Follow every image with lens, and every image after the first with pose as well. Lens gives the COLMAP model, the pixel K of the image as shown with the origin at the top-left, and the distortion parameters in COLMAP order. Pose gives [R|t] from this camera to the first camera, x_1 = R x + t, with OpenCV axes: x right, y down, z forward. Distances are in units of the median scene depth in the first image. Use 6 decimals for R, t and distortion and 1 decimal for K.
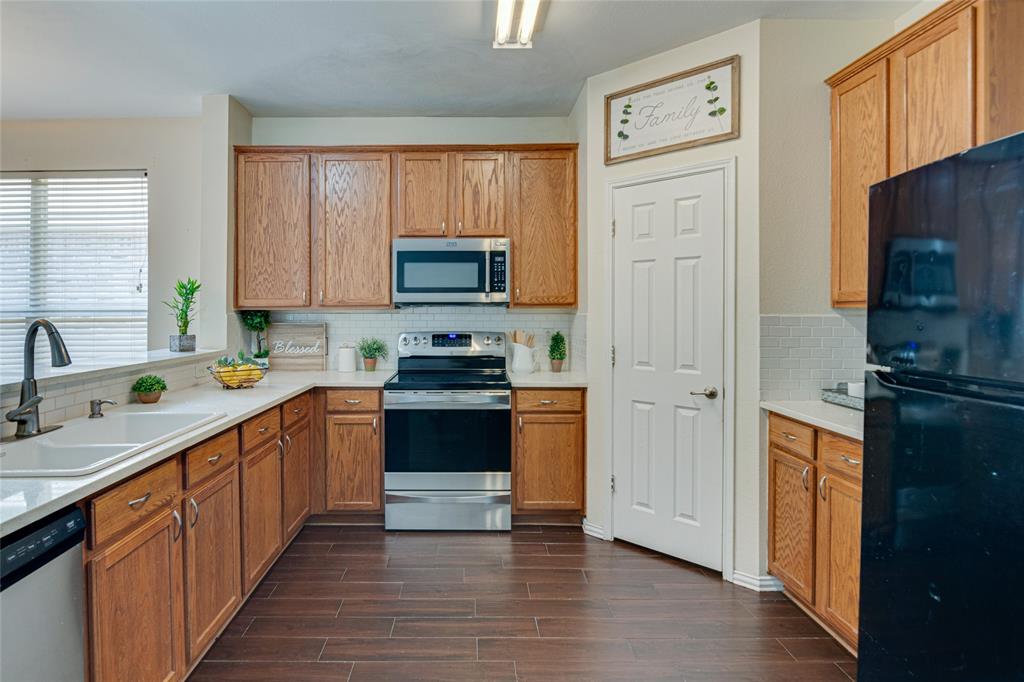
lens RADIAL K [[531.4, 0, 459.6], [0, 531.4, 306.5], [0, 0, 1]] dist [-0.014351, 0.006456]
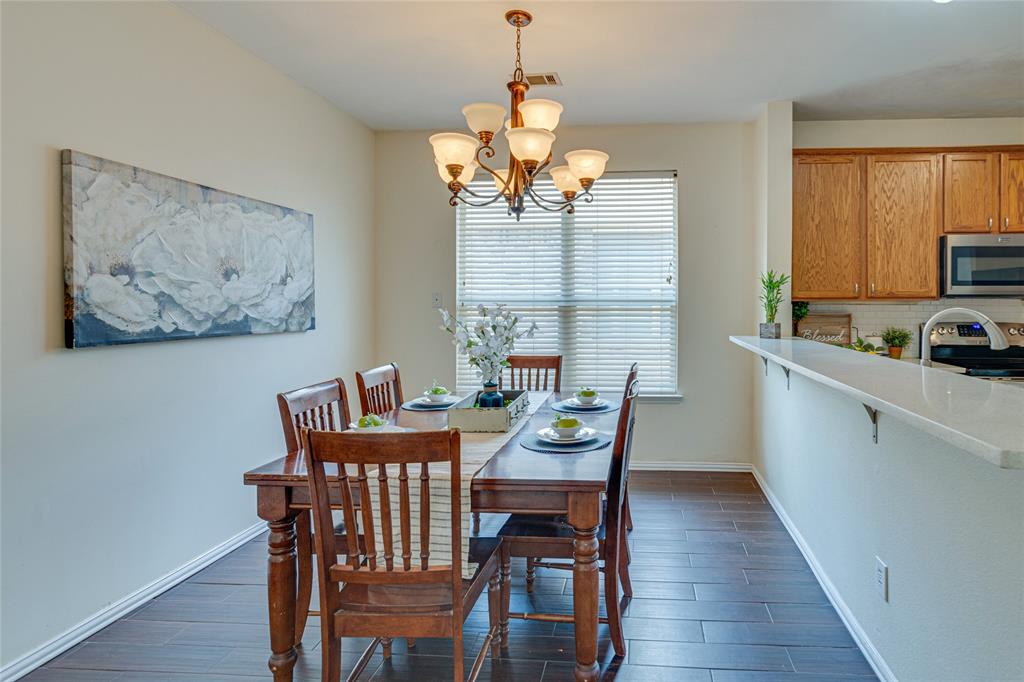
lens RADIAL K [[531.4, 0, 561.5], [0, 531.4, 310.6], [0, 0, 1]] dist [-0.014351, 0.006456]
pose [[0.998098, 0.005175, -0.061422, -0.824668], [-0.003976, 0.999800, 0.019620, 0.006924], [0.061511, -0.019339, 0.997919, -0.110138]]
